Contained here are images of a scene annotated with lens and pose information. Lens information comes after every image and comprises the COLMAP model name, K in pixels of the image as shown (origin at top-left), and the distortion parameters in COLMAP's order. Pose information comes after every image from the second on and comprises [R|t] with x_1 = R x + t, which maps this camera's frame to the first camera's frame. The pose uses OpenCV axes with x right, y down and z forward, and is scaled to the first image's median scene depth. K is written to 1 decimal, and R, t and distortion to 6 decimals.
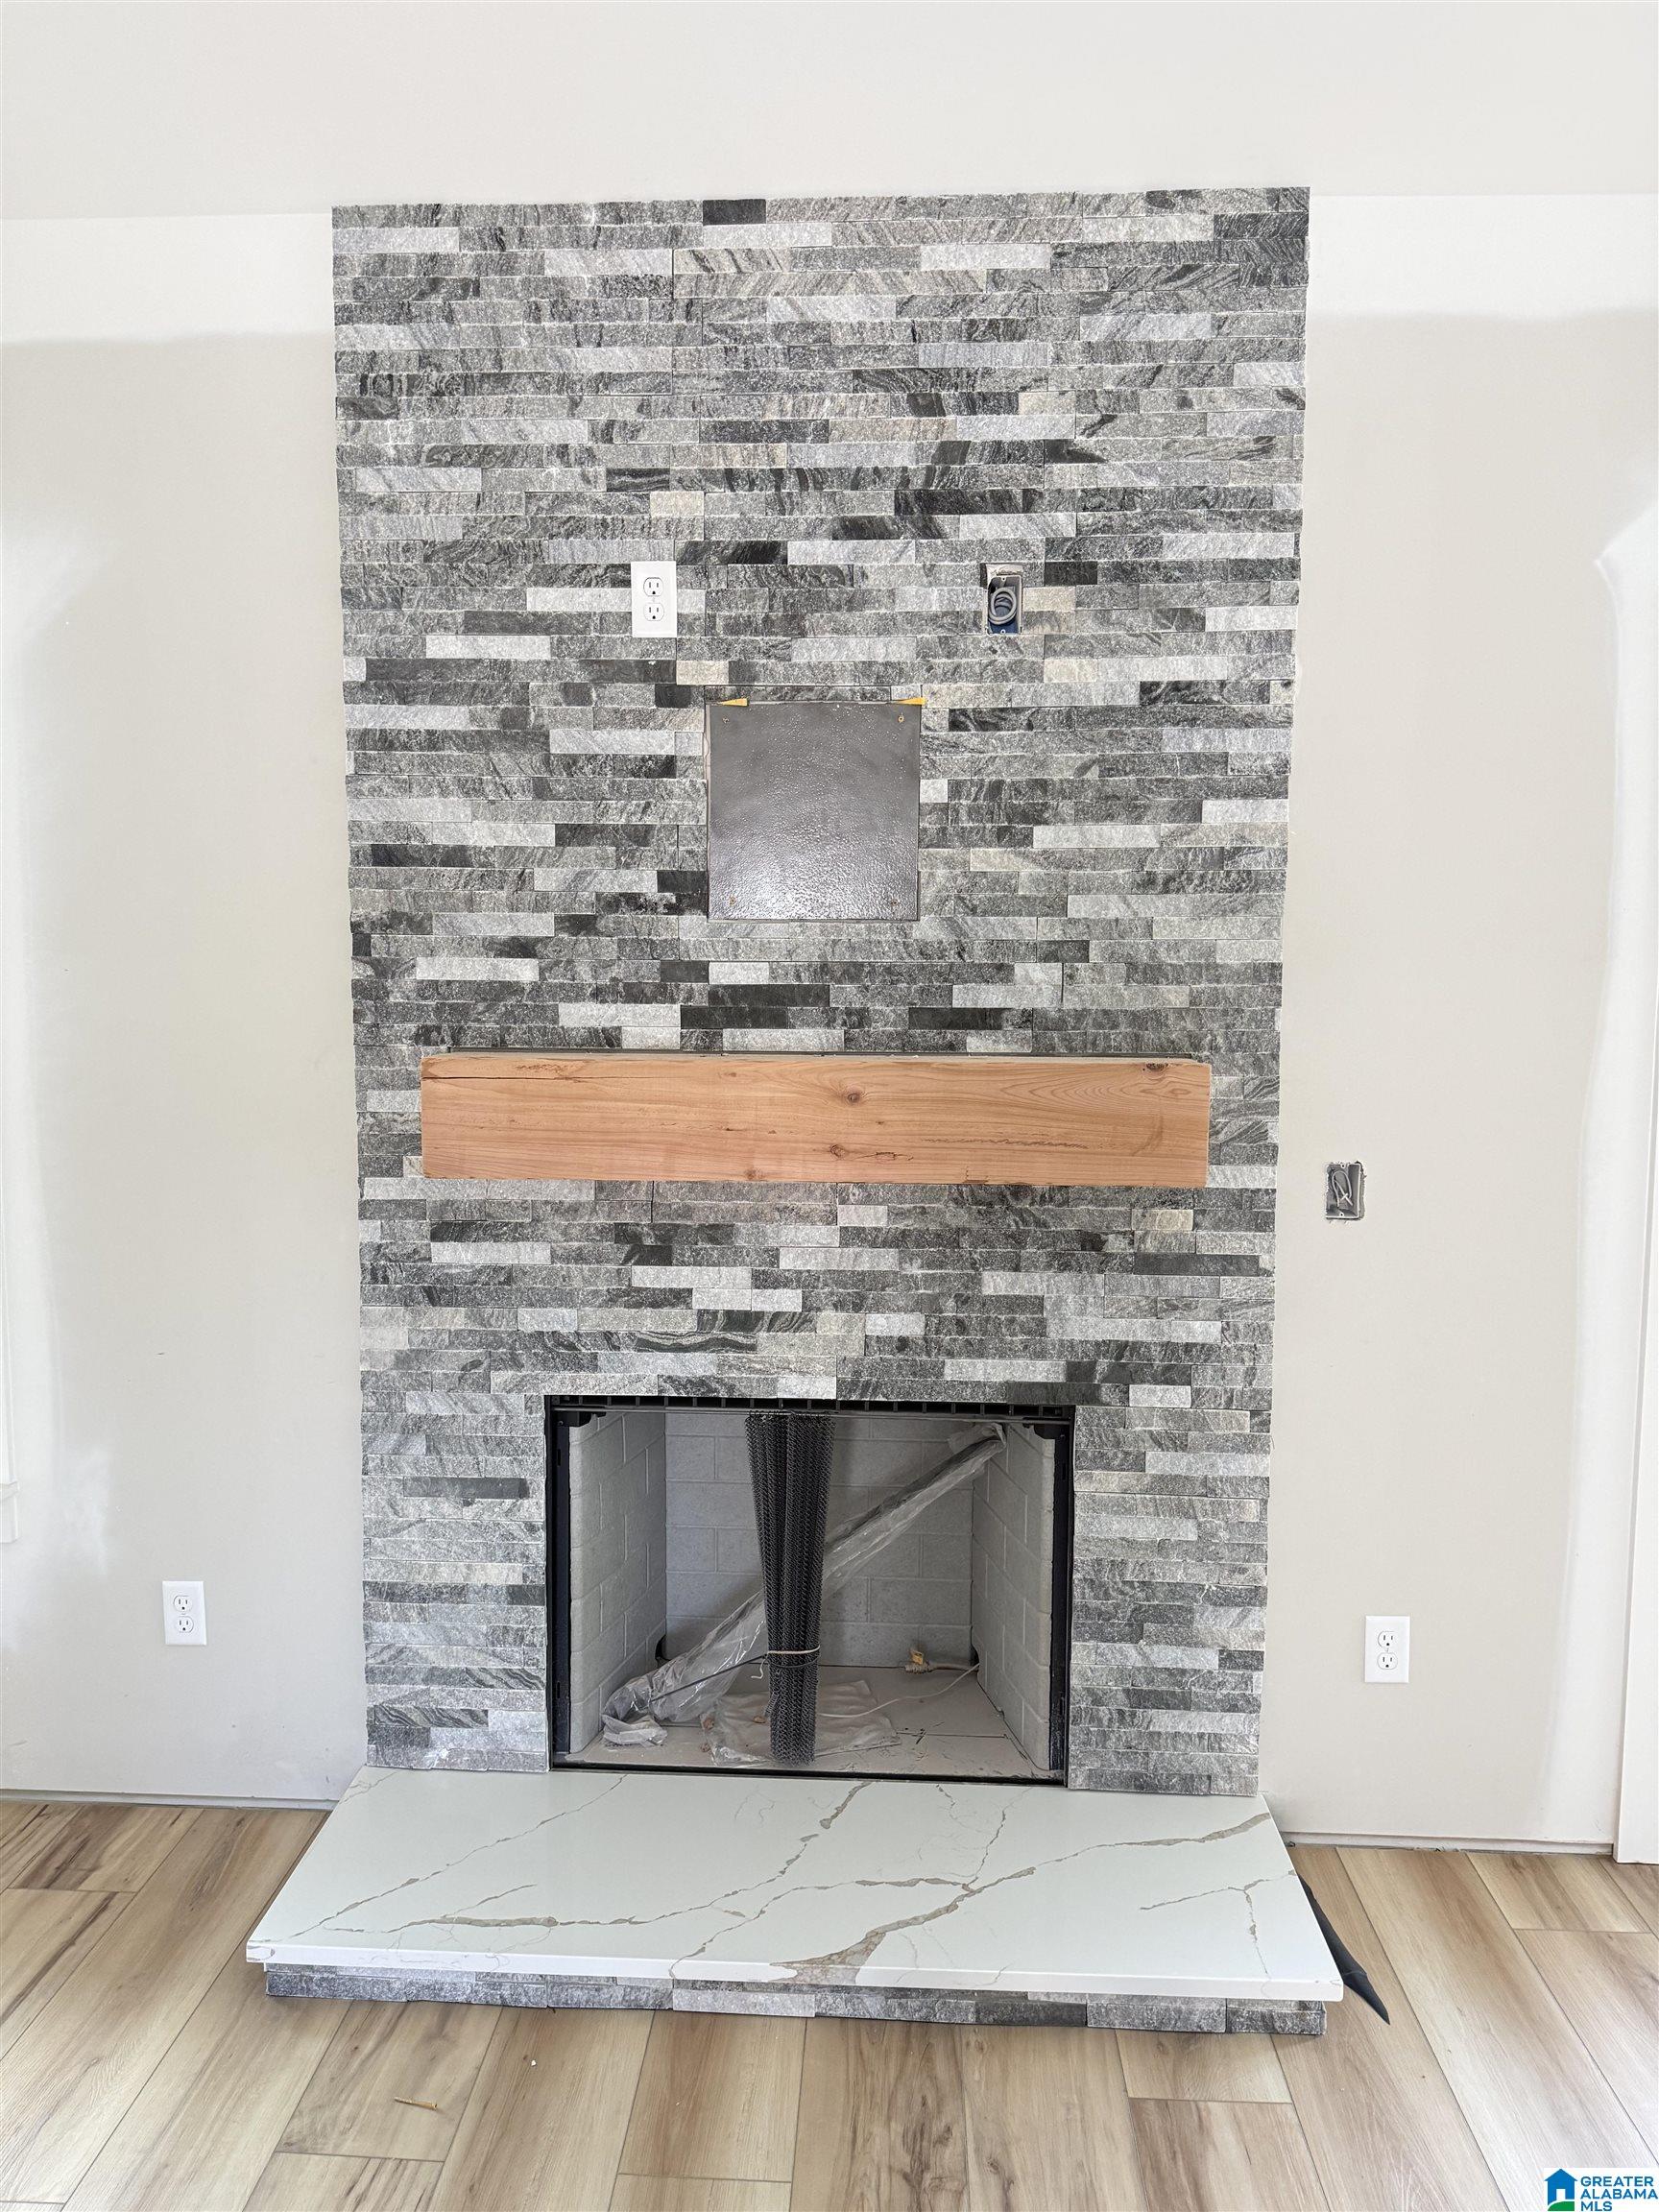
lens RADIAL K [[1551.7, 0, 819.5], [0, 1551.7, 1113.7], [0, 0, 1]] dist [0.065514, -0.074987]
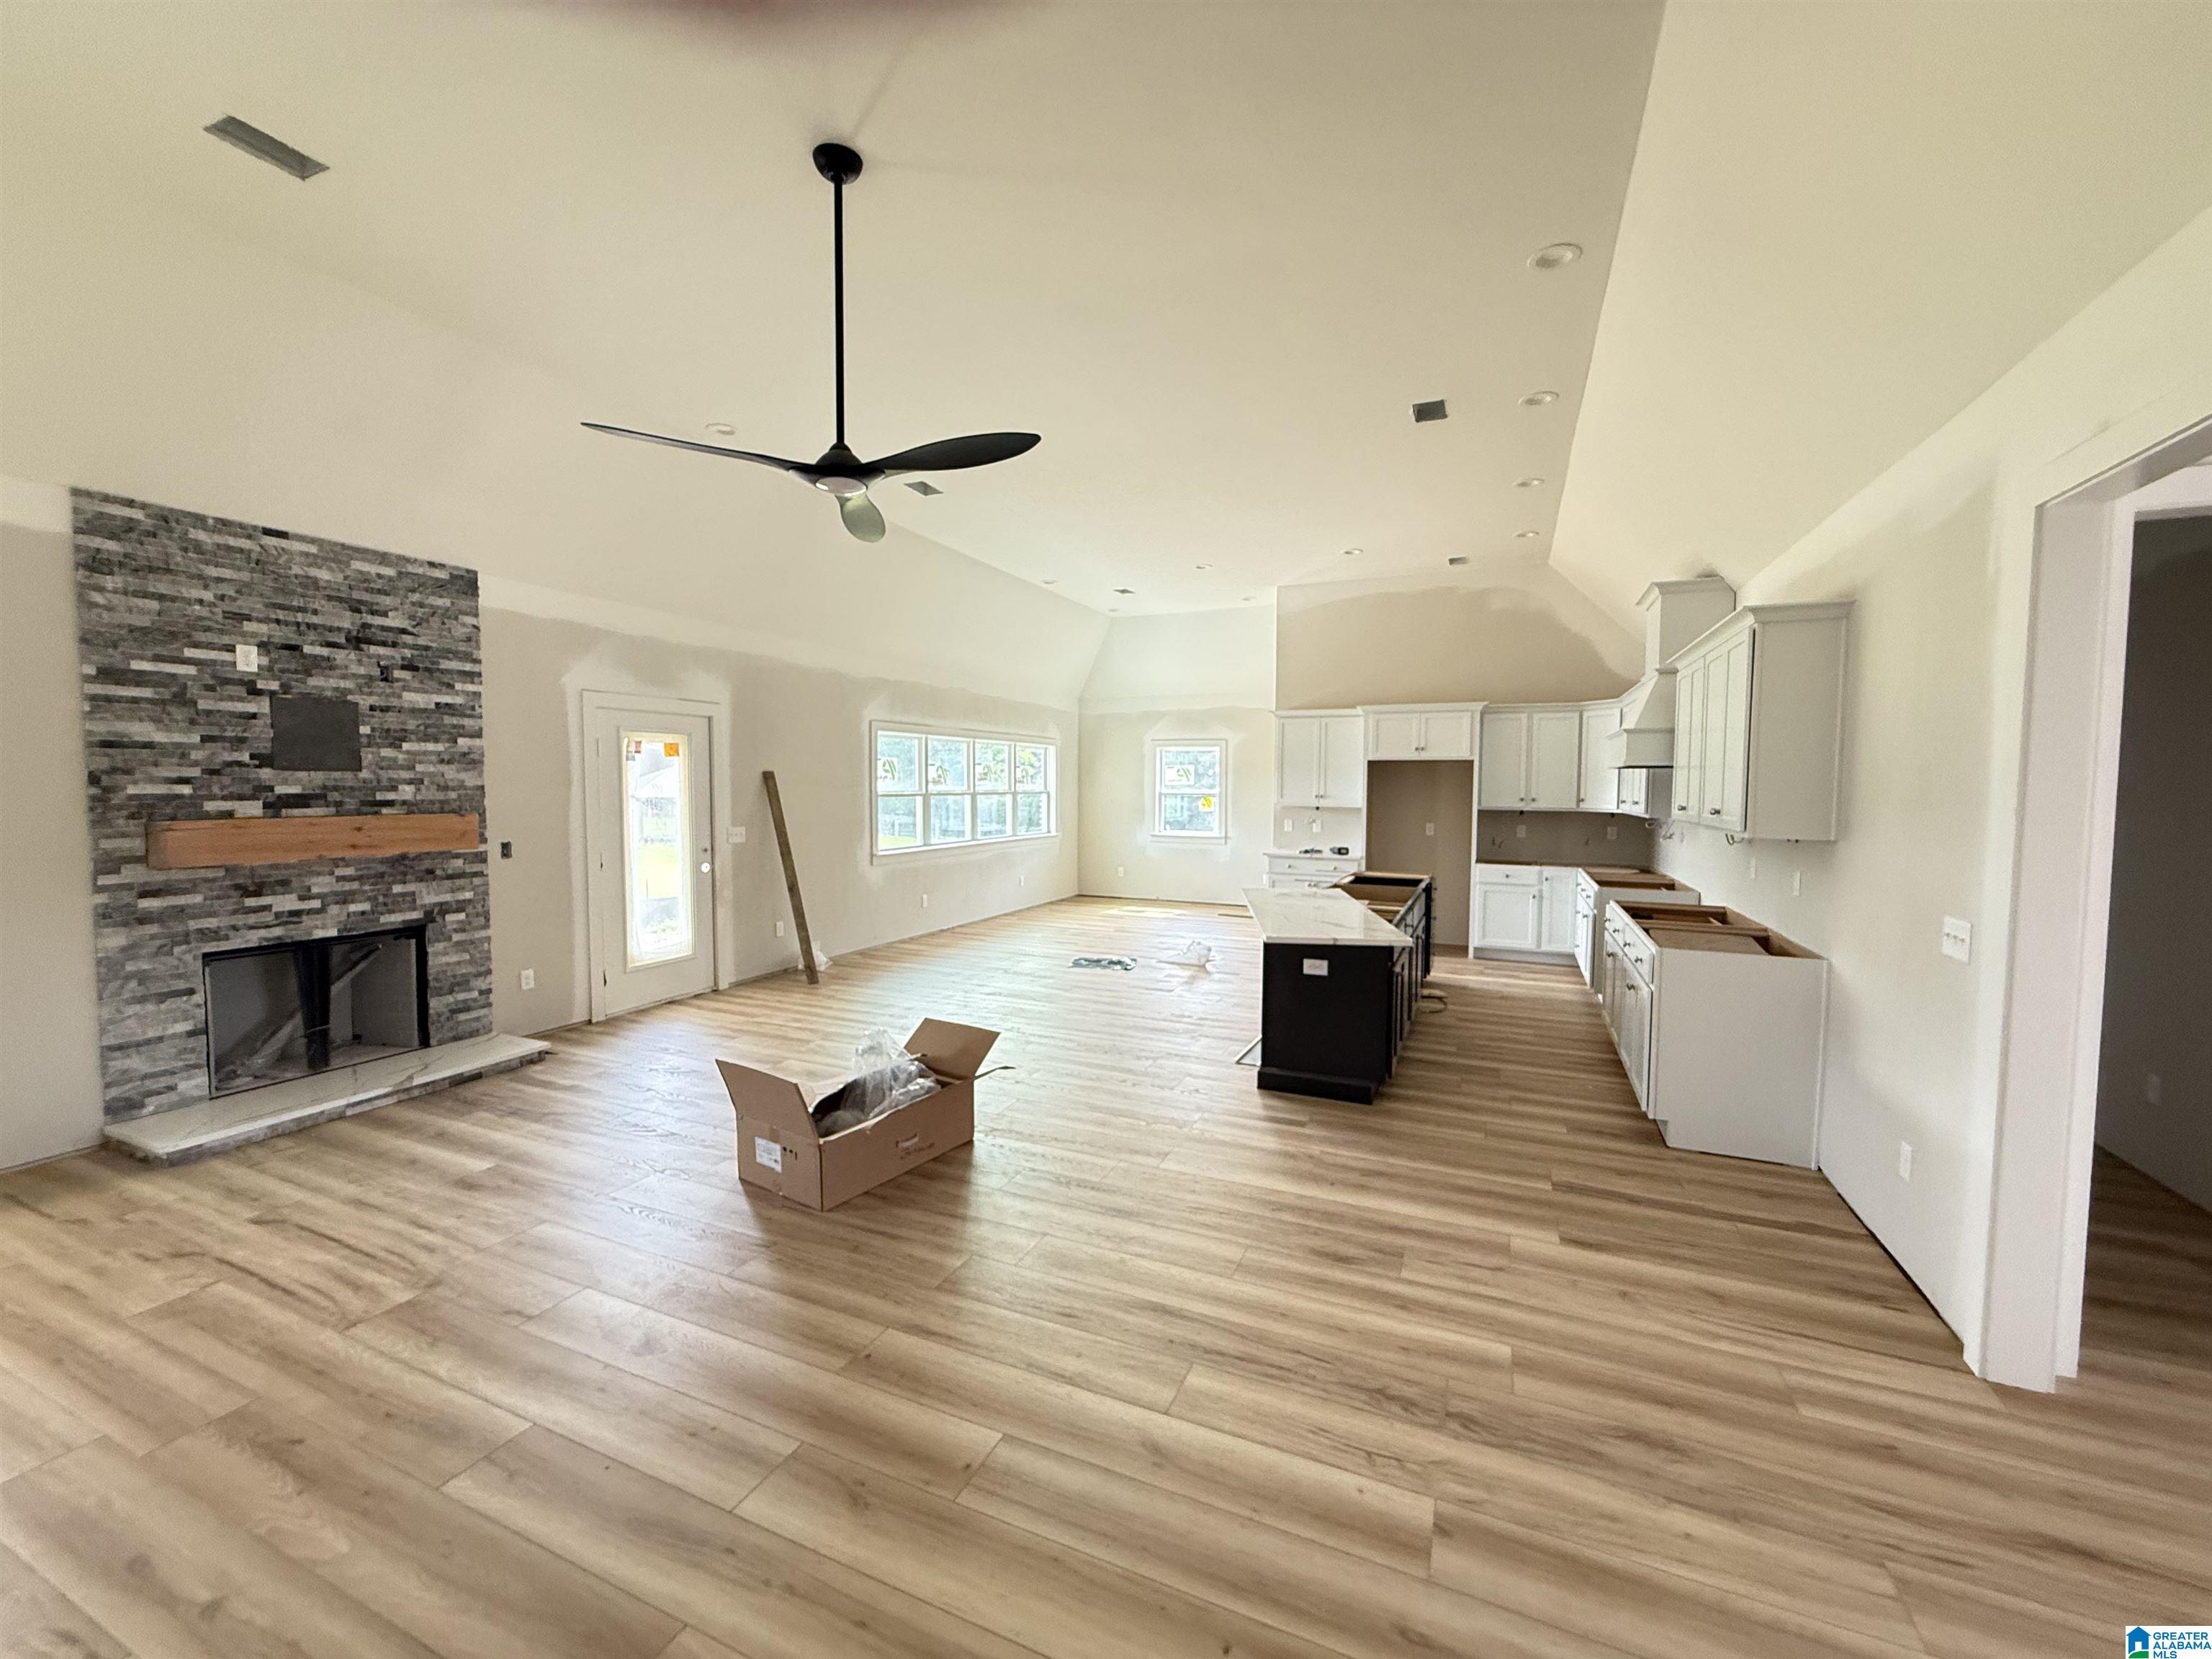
lens RADIAL K [[884.6, 0, 1110.3], [0, 884.6, 833.3], [0, 0, 1]] dist [0.000942, -0.000288]
pose [[0.359002, -0.056656, 0.931616, -1.035942], [0.080971, 0.996283, 0.029387, 0.063700], [-0.929818, 0.064884, 0.362255, -0.991451]]
